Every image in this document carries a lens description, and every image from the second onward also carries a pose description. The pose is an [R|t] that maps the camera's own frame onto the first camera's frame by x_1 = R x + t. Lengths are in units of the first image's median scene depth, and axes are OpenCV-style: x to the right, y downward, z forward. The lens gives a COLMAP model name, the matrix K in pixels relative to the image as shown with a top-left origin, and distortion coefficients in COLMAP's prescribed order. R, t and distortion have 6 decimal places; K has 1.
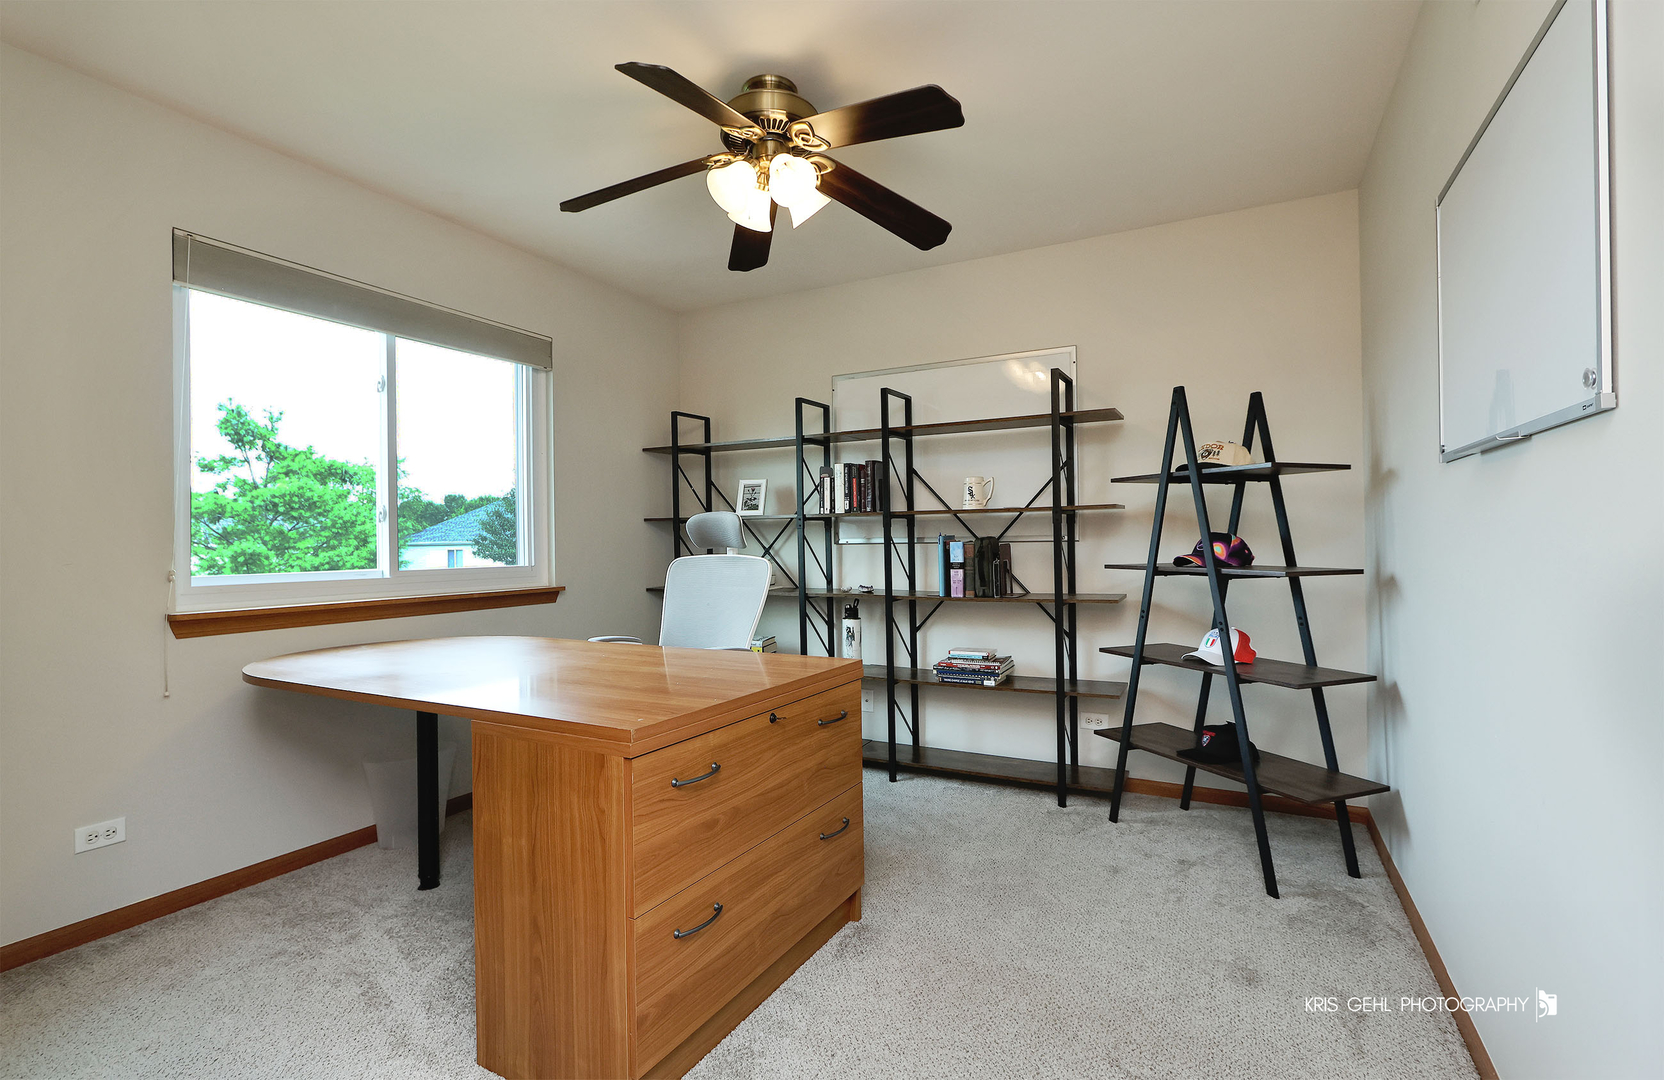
lens RADIAL K [[767.5, 0, 833.6], [0, 767.5, 533.4], [0, 0, 1]] dist [-0.000098, -0.000580]
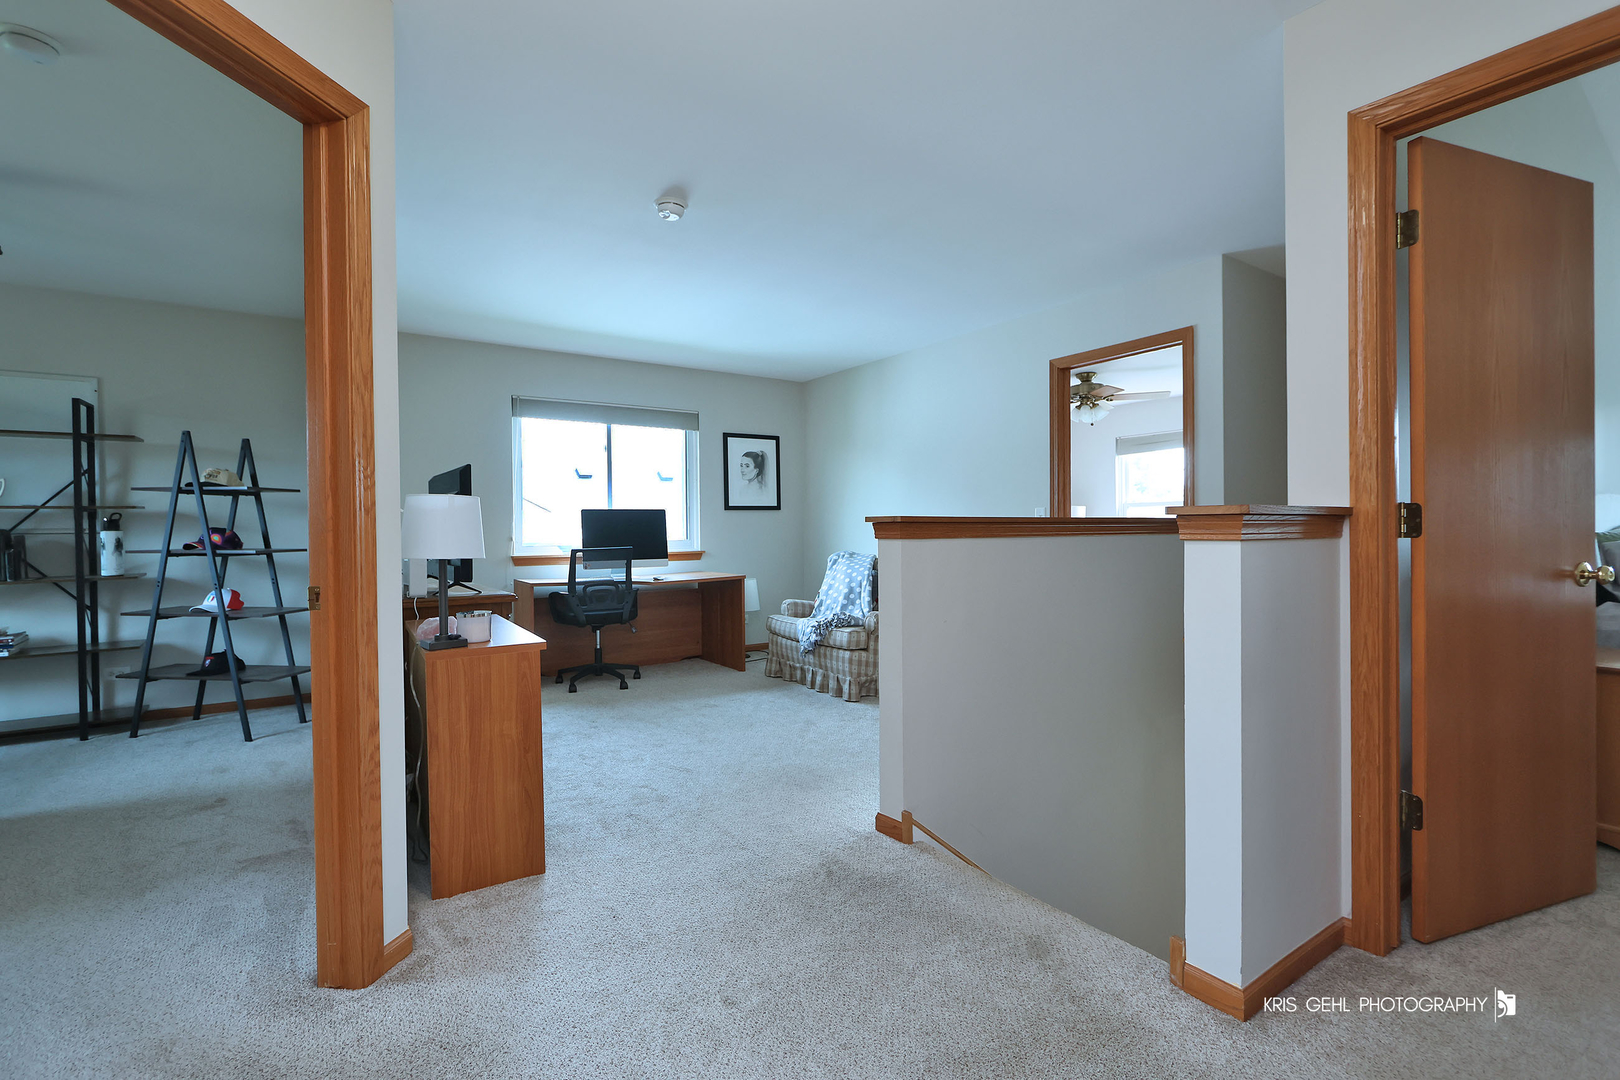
lens RADIAL K [[741.3, 0, 811.7], [0, 741.3, 540.6], [0, 0, 1]] dist [-0.009920, -0.000221]
pose [[0.481725, -0.004061, 0.876313, -0.201971], [-0.004609, 0.999964, 0.007167, 0.008263], [-0.876310, -0.007492, 0.481689, -0.696711]]
